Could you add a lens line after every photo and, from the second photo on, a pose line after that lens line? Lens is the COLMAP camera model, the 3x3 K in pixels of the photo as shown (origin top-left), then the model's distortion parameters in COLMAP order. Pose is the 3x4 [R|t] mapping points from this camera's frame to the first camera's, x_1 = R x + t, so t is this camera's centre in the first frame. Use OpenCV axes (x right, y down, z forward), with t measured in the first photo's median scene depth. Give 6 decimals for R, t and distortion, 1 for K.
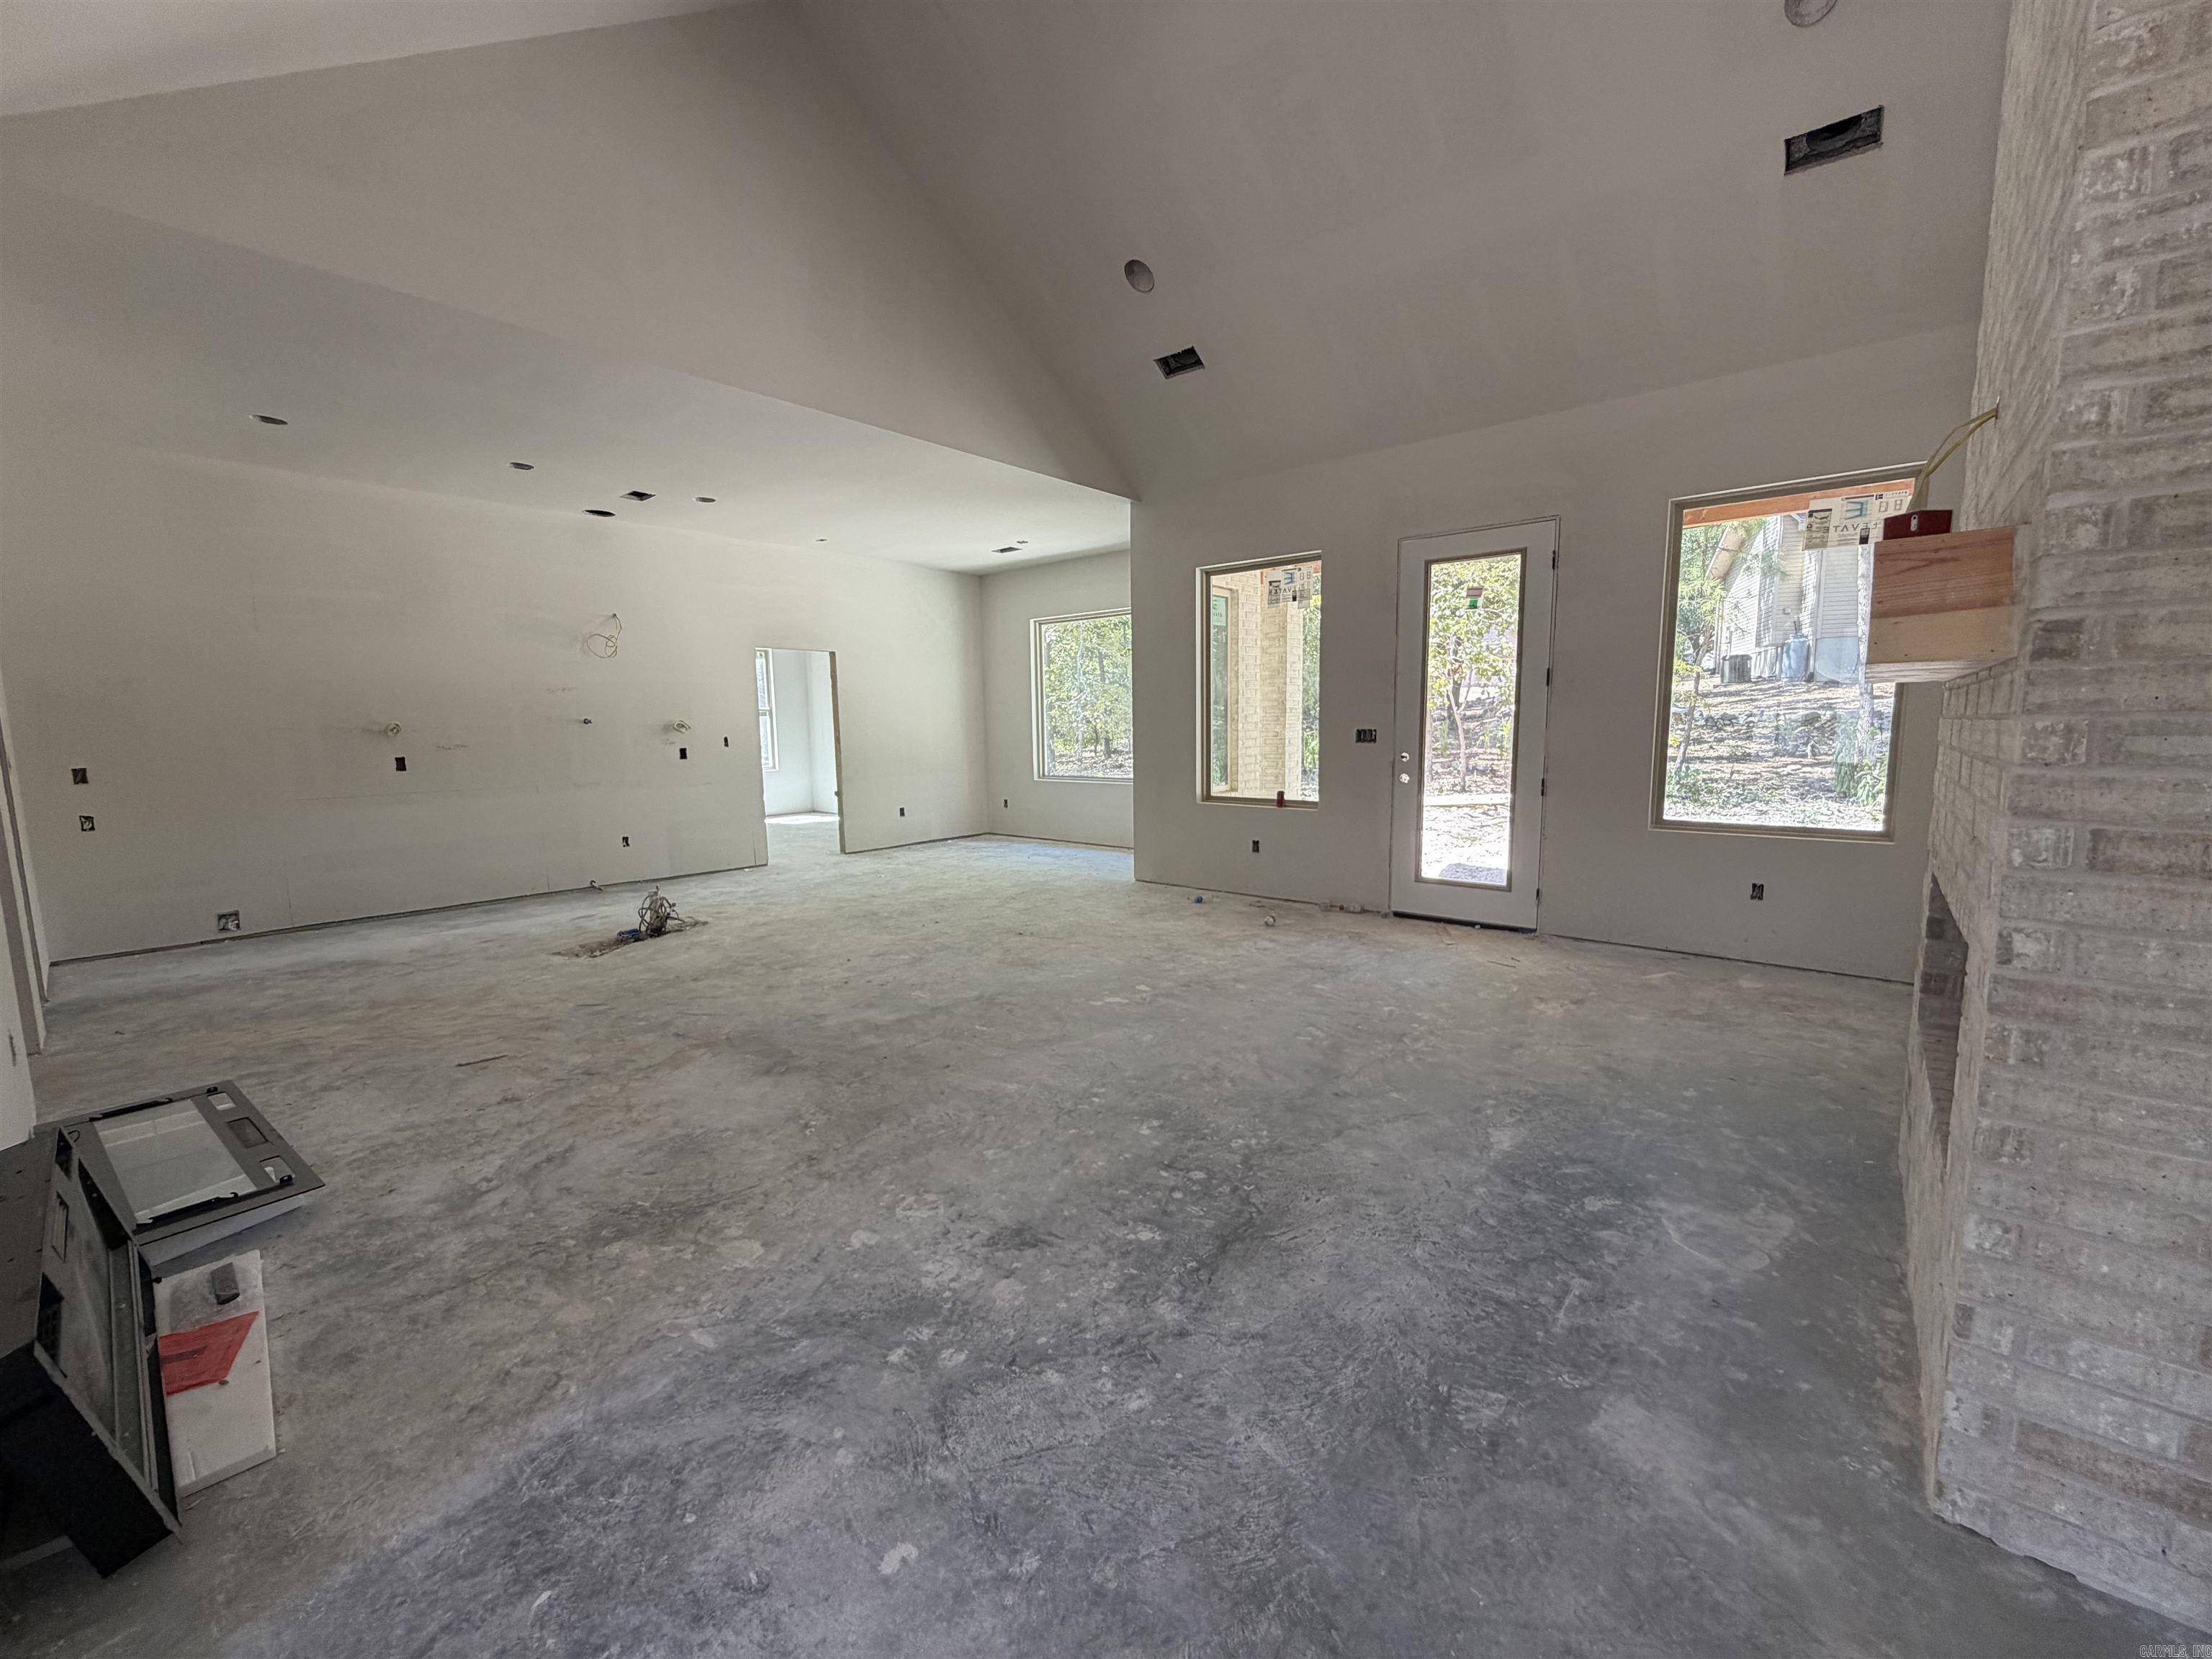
lens RADIAL K [[886.8, 0, 1100.8], [0, 886.8, 832.2], [0, 0, 1]] dist [0.000567, -0.000387]
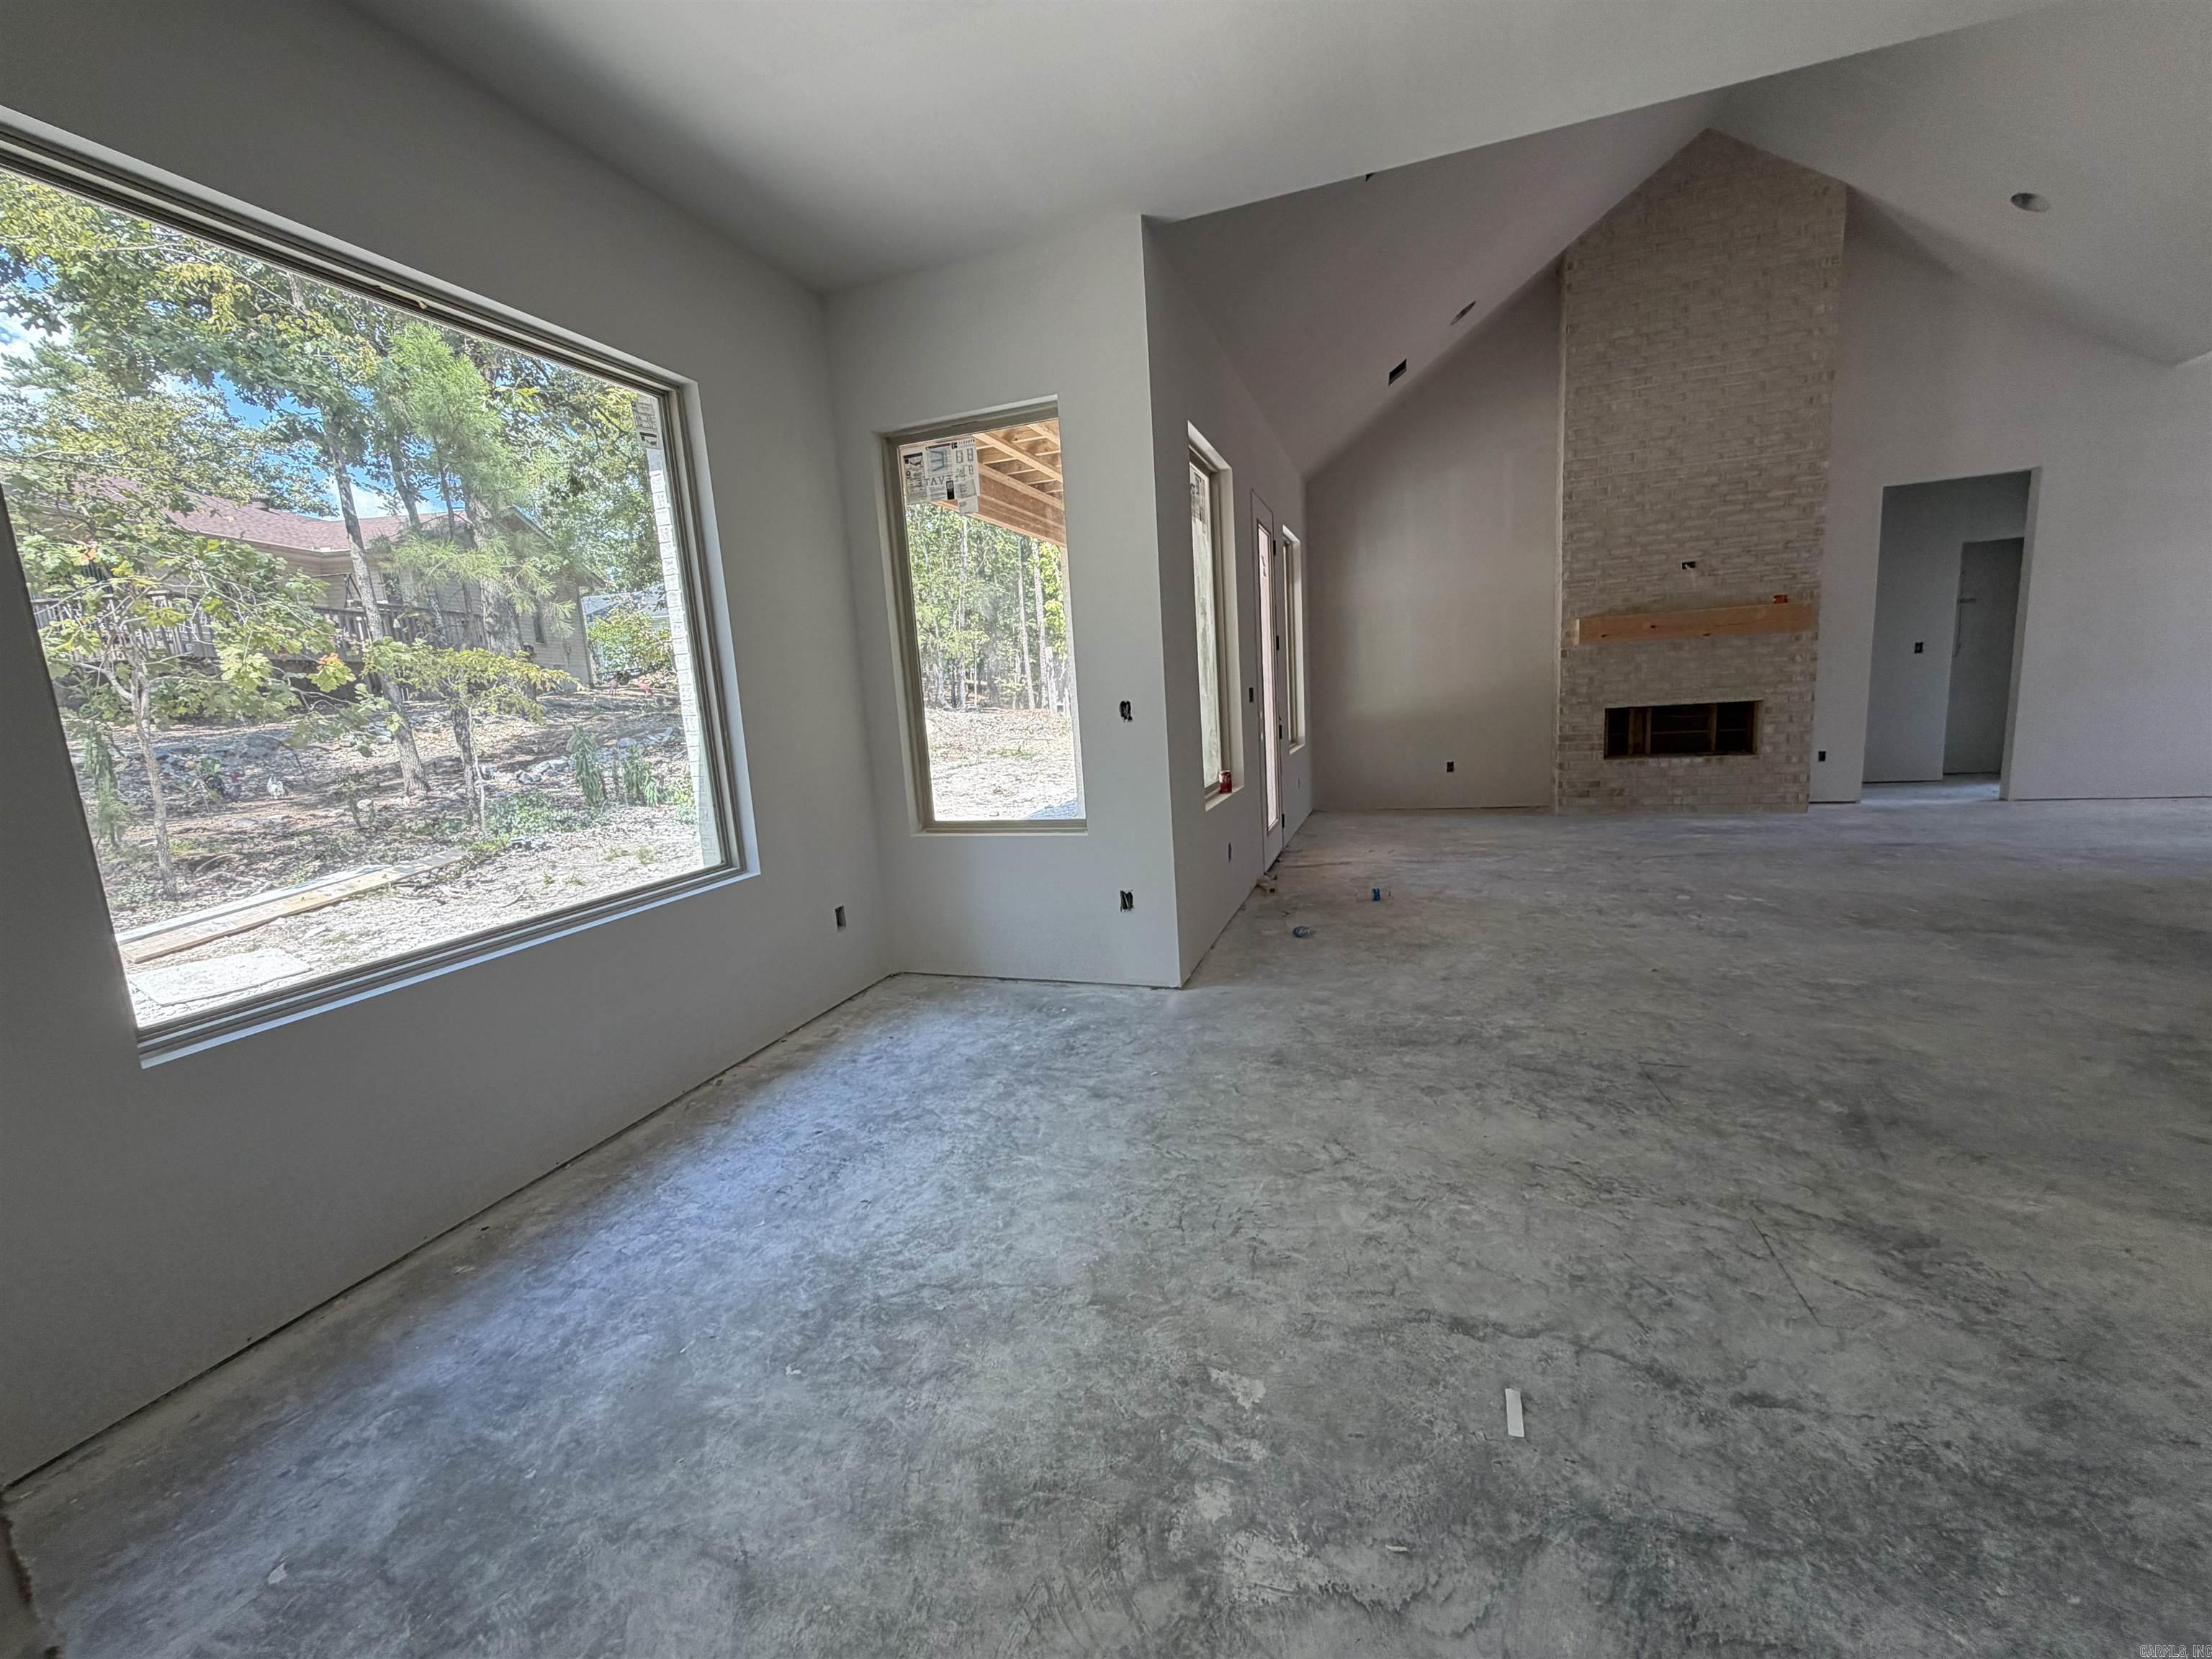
lens RADIAL K [[886.8, 0, 1100.8], [0, 886.8, 832.2], [0, 0, 1]] dist [0.000567, -0.000387]
pose [[-0.362759, -0.112228, 0.925100, -1.113276], [0.183107, 0.964785, 0.188844, -0.380337], [-0.913717, 0.237897, -0.329435, 3.240894]]
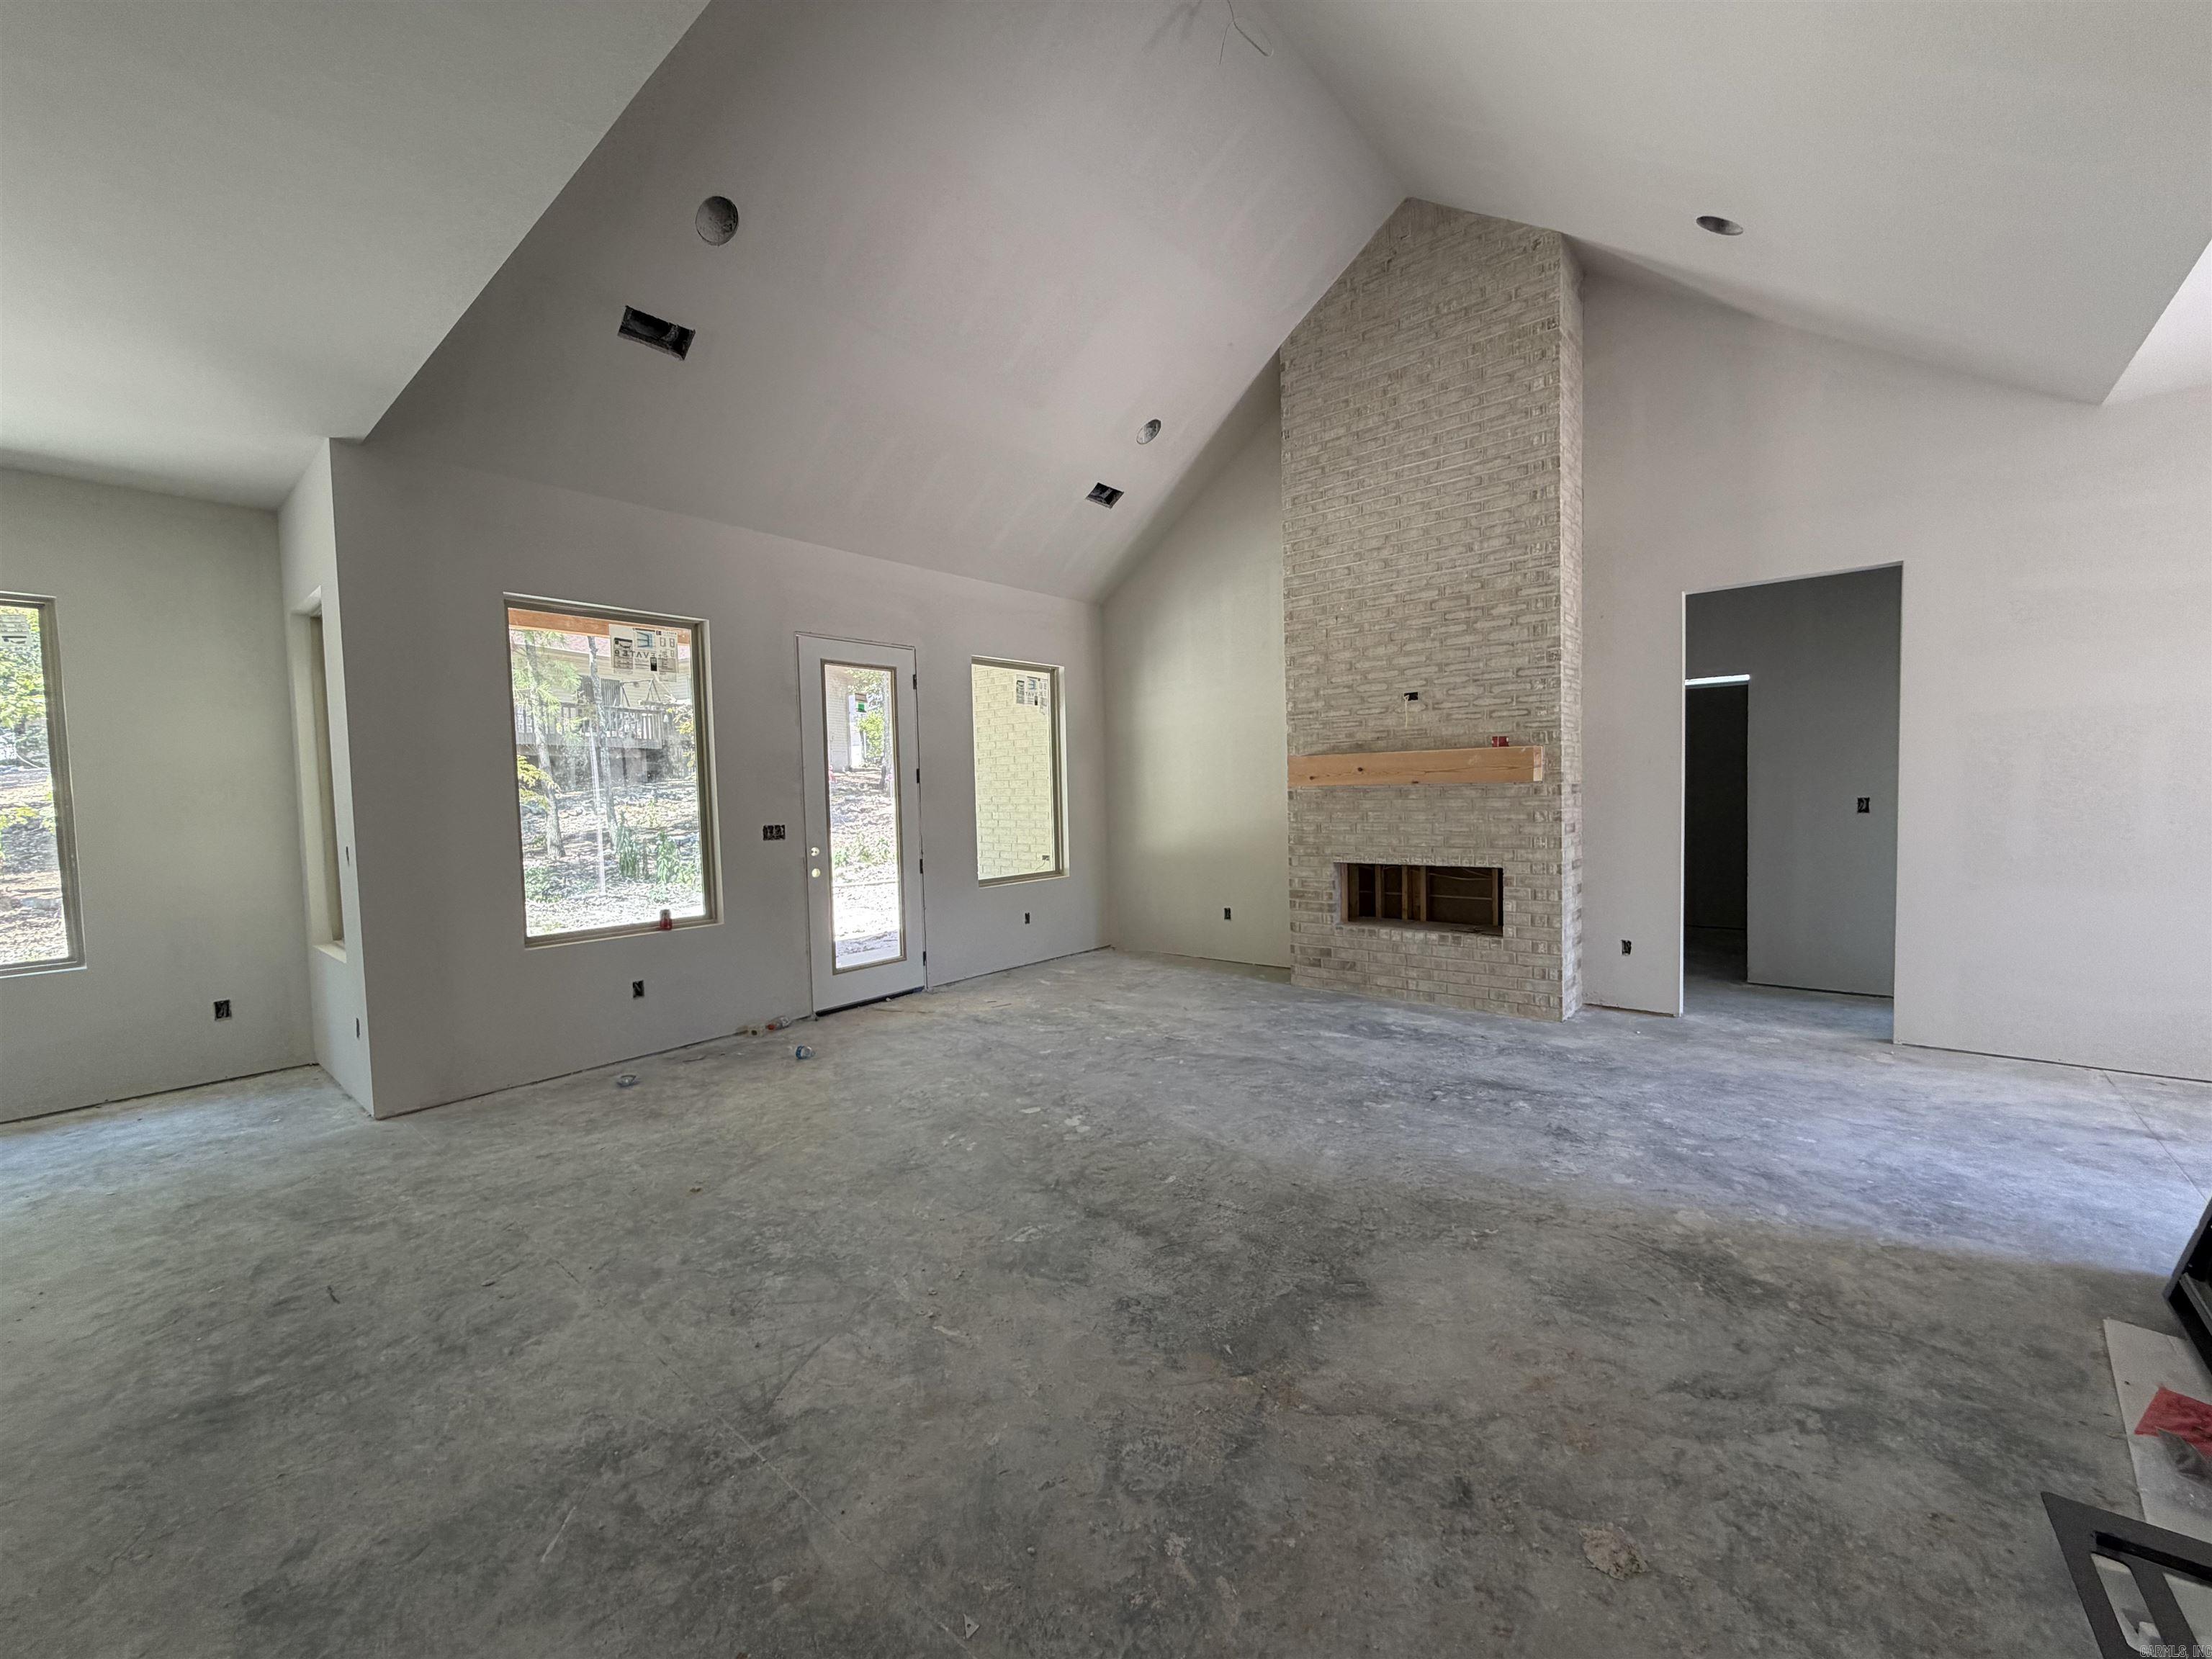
lens RADIAL K [[886.8, 0, 1100.8], [0, 886.8, 832.2], [0, 0, 1]] dist [0.000567, -0.000387]
pose [[-0.008100, -0.034725, 0.999364, -1.363744], [0.149411, 0.988136, 0.035546, -0.199426], [-0.988742, 0.149604, -0.002816, 1.461094]]
